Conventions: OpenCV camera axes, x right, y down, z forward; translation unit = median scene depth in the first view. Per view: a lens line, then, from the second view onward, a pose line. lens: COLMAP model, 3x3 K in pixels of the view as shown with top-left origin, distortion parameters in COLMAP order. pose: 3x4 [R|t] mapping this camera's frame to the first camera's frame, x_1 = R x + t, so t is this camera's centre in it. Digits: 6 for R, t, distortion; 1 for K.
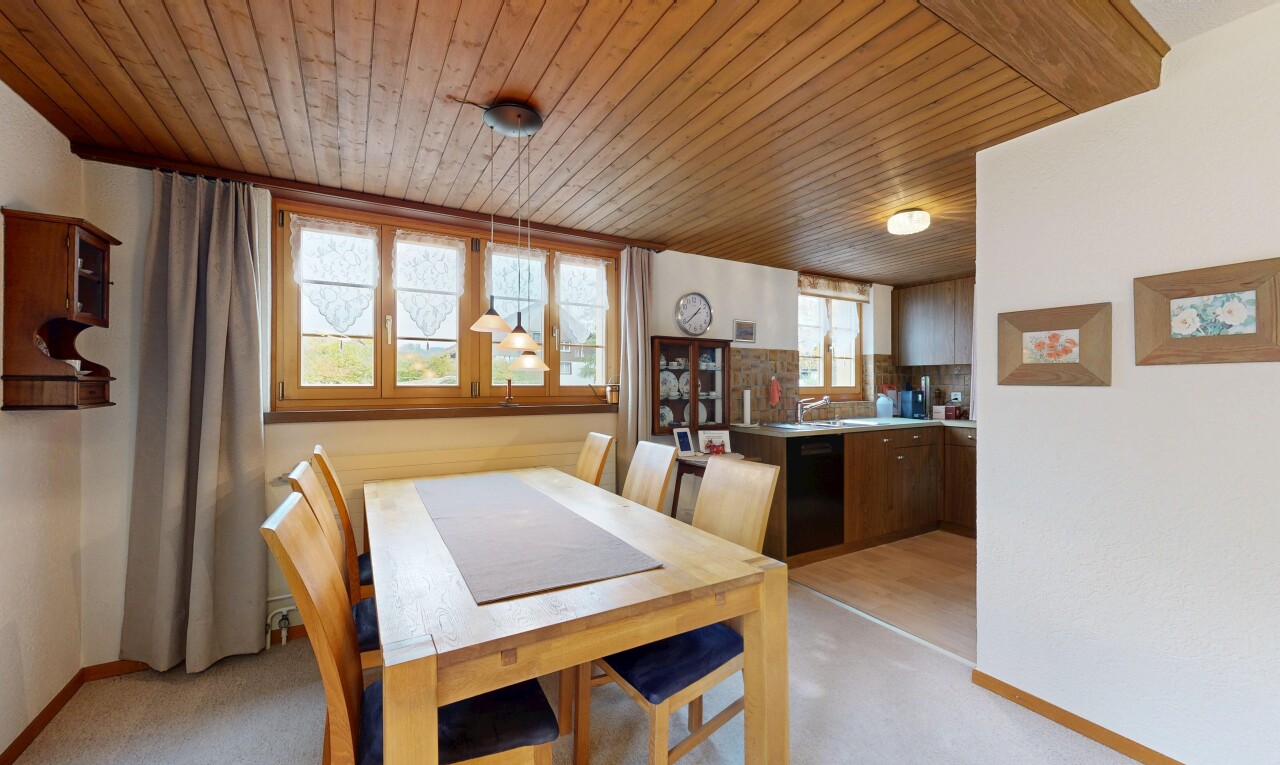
lens RADIAL K [[503.3, 0, 640.0], [0, 503.3, 382.5], [0, 0, 1]] dist [-0.000465, -0.000003]
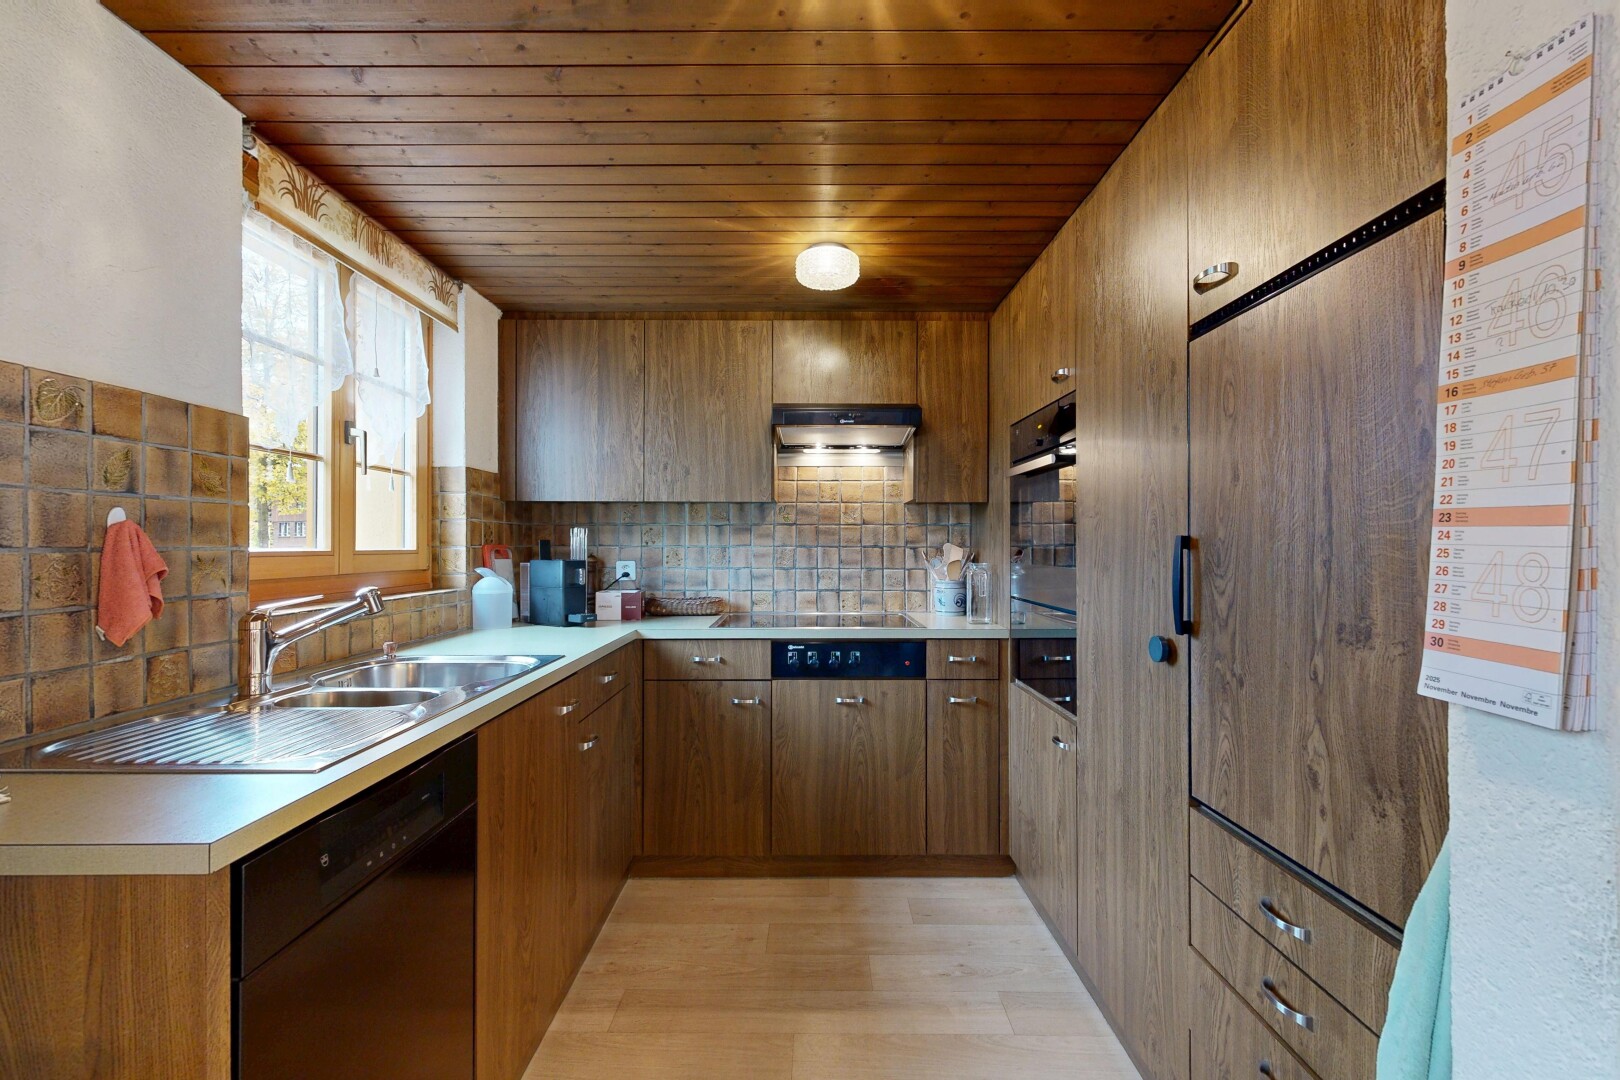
lens RADIAL K [[707.7, 0, 816.0], [0, 707.7, 542.4], [0, 0, 1]] dist [-0.000685, 0.000240]
pose [[0.498667, 0.001882, 0.866792, 0.132947], [-0.001507, 0.999998, -0.001305, 0.002404], [-0.866792, -0.000656, 0.498669, 0.517115]]
